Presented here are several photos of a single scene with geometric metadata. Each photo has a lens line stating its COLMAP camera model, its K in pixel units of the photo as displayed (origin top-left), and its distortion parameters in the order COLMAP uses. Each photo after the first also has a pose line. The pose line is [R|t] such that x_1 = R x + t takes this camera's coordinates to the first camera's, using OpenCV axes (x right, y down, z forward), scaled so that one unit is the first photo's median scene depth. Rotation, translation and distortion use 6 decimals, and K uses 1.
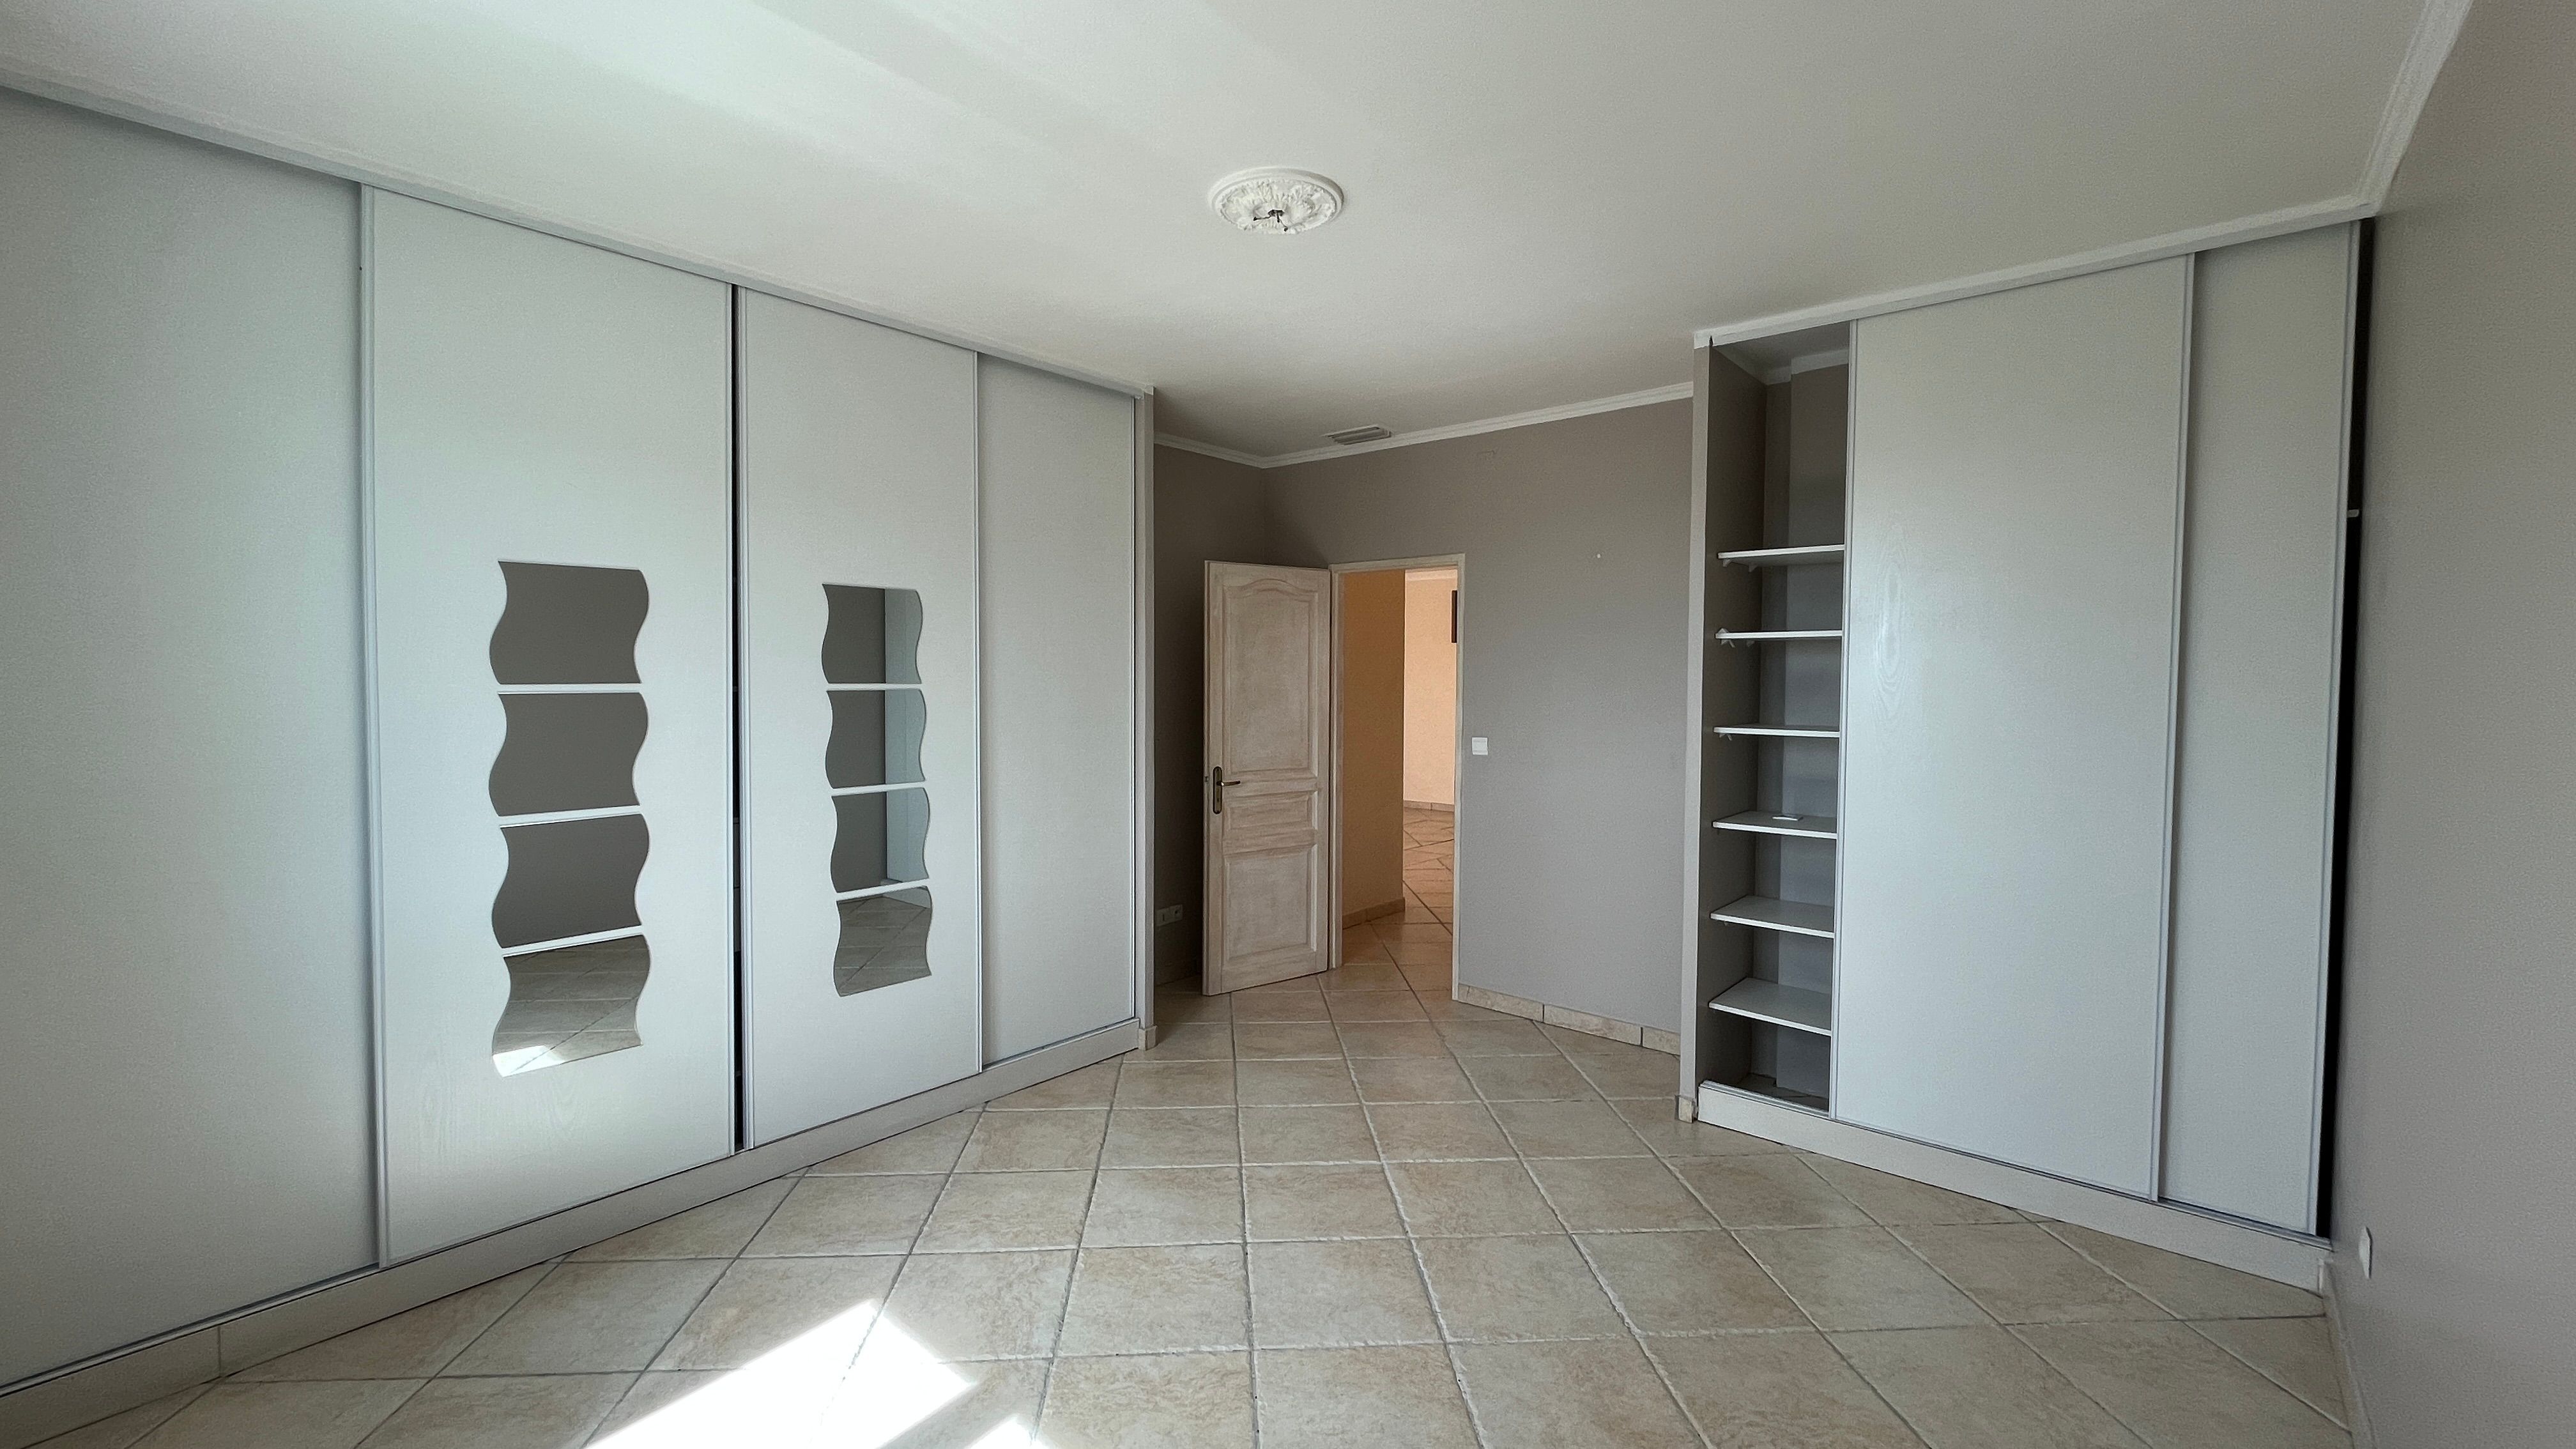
lens RADIAL K [[1046.9, 0, 1267.5], [0, 1046.9, 726.2], [0, 0, 1]] dist [0.002849, -0.000463]
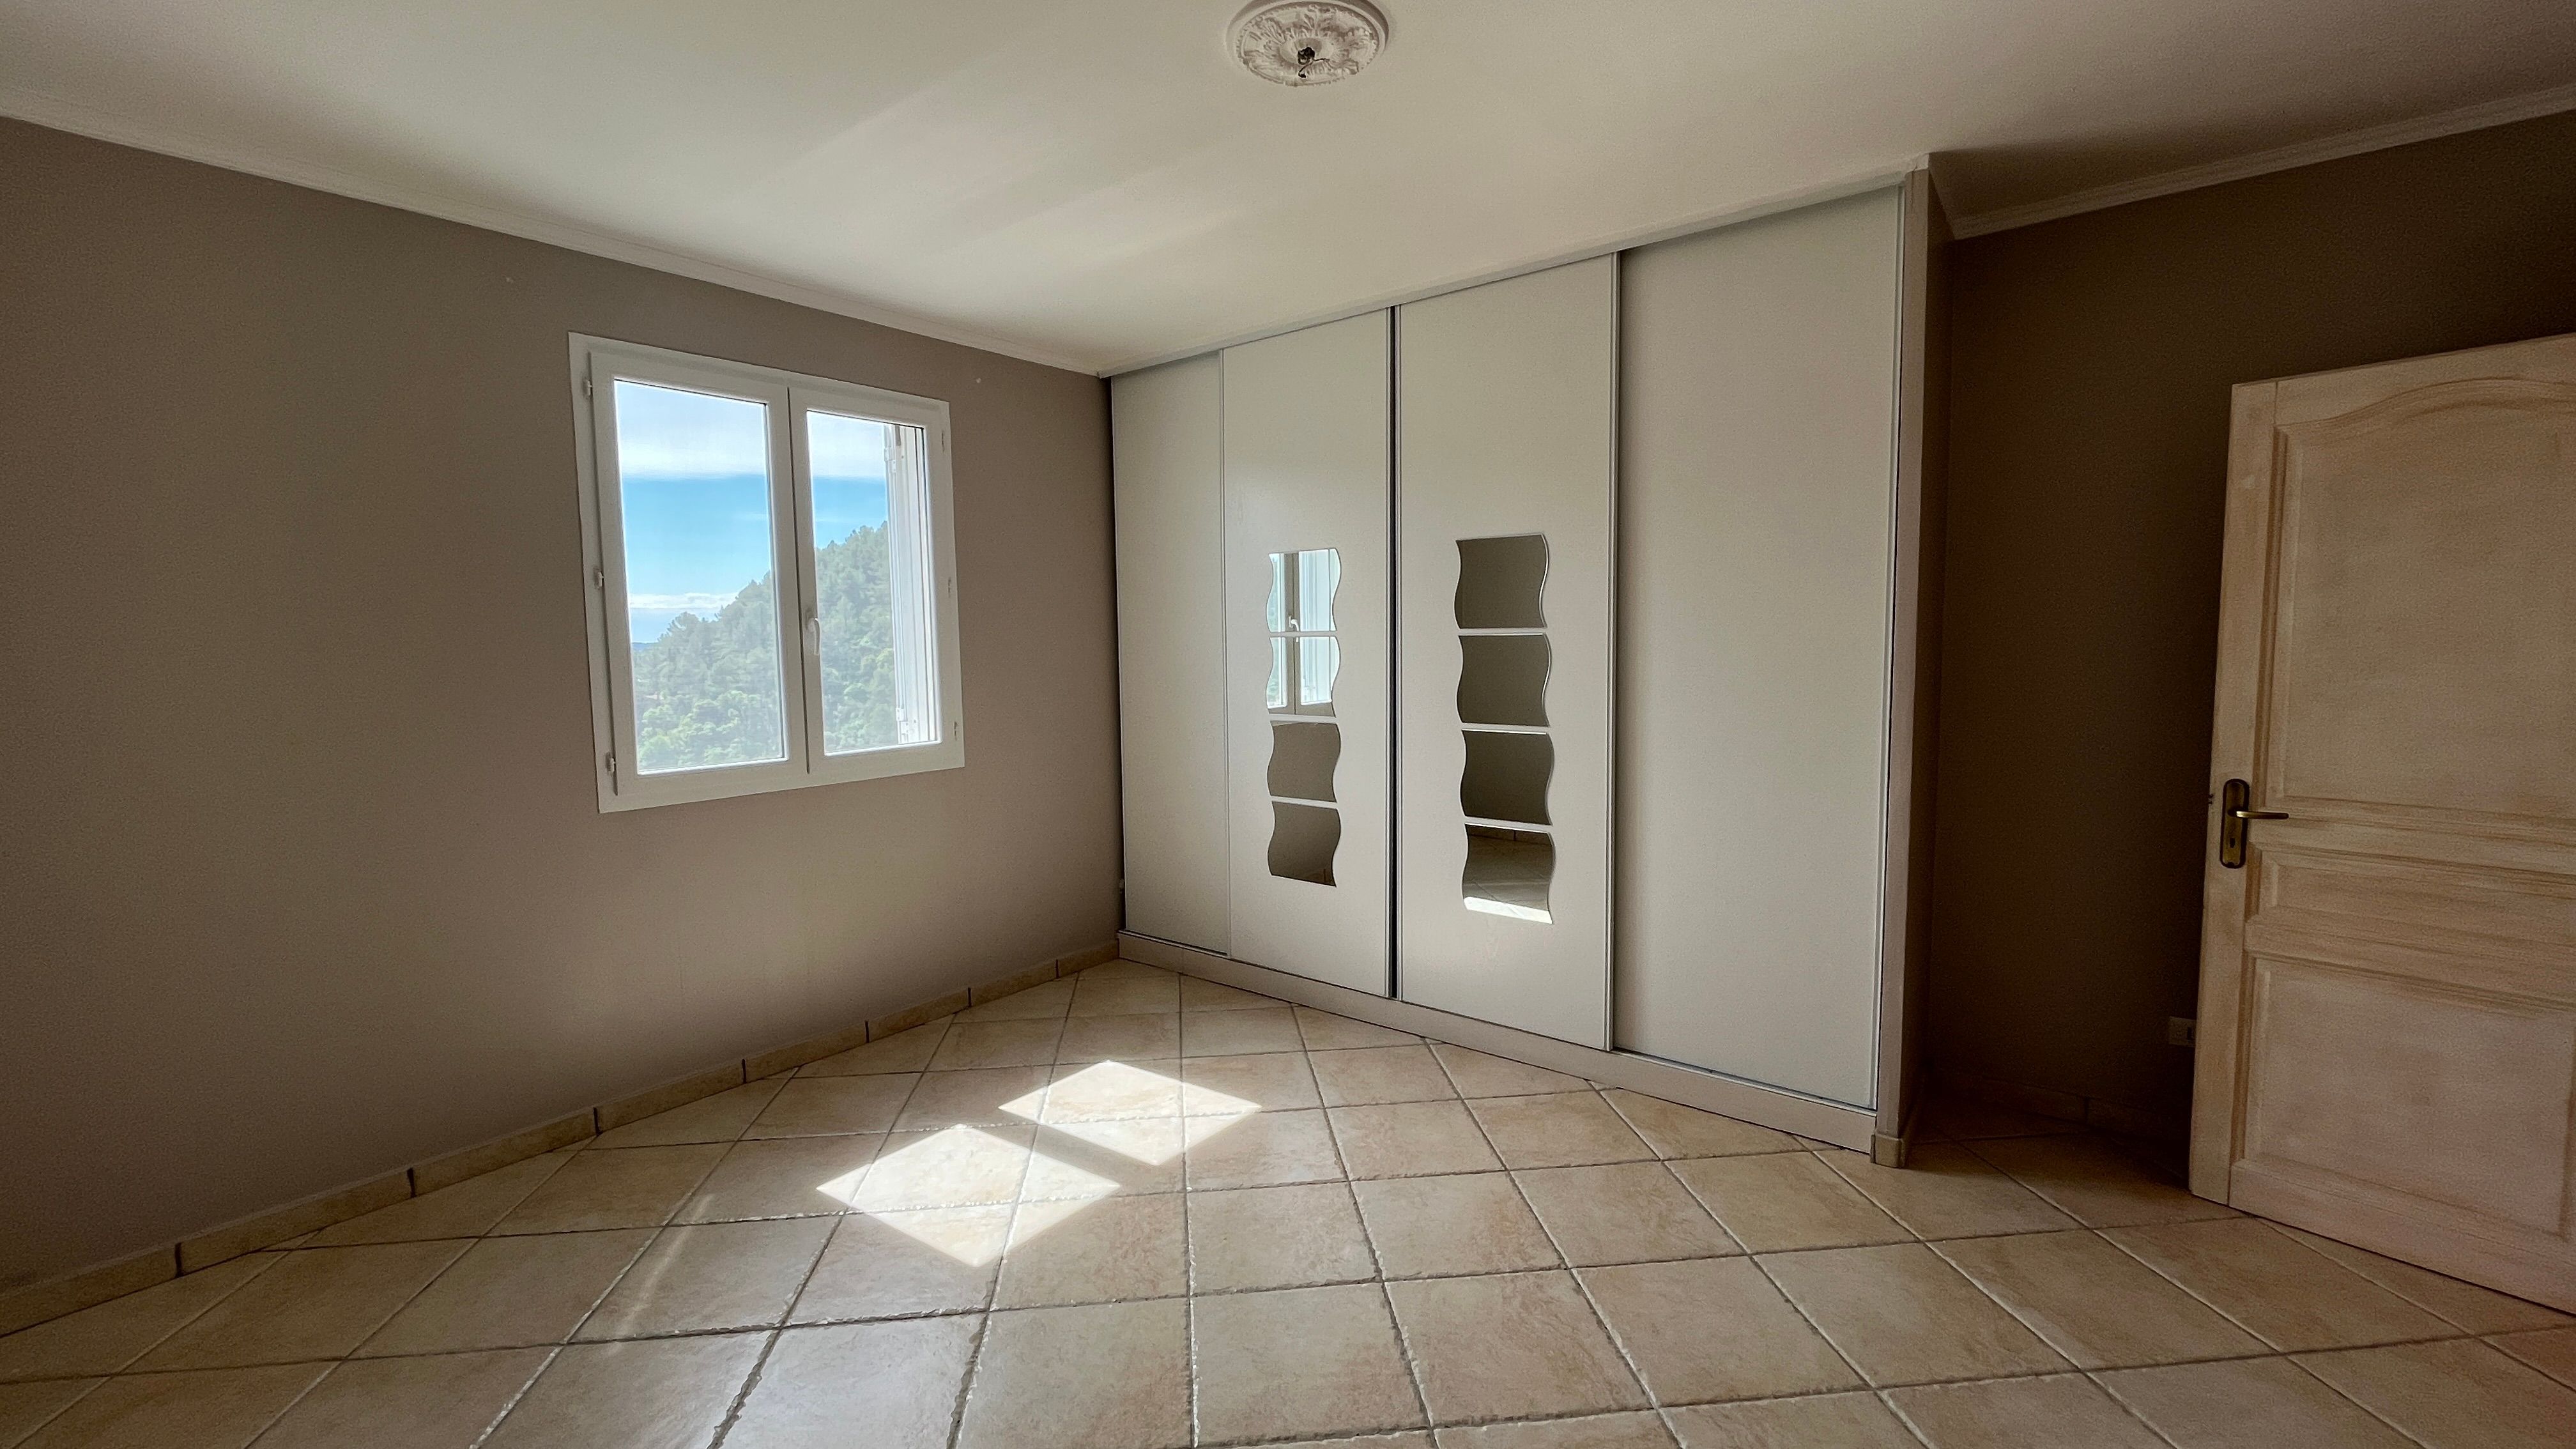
lens RADIAL K [[1046.9, 0, 1270.3], [0, 1046.9, 714.0], [0, 0, 1]] dist [0.002849, -0.000463]
pose [[0.036295, 0.077262, -0.996350, 0.628961], [-0.031864, 0.996589, 0.076120, -0.025431], [0.998833, 0.028985, 0.038633, 0.682726]]
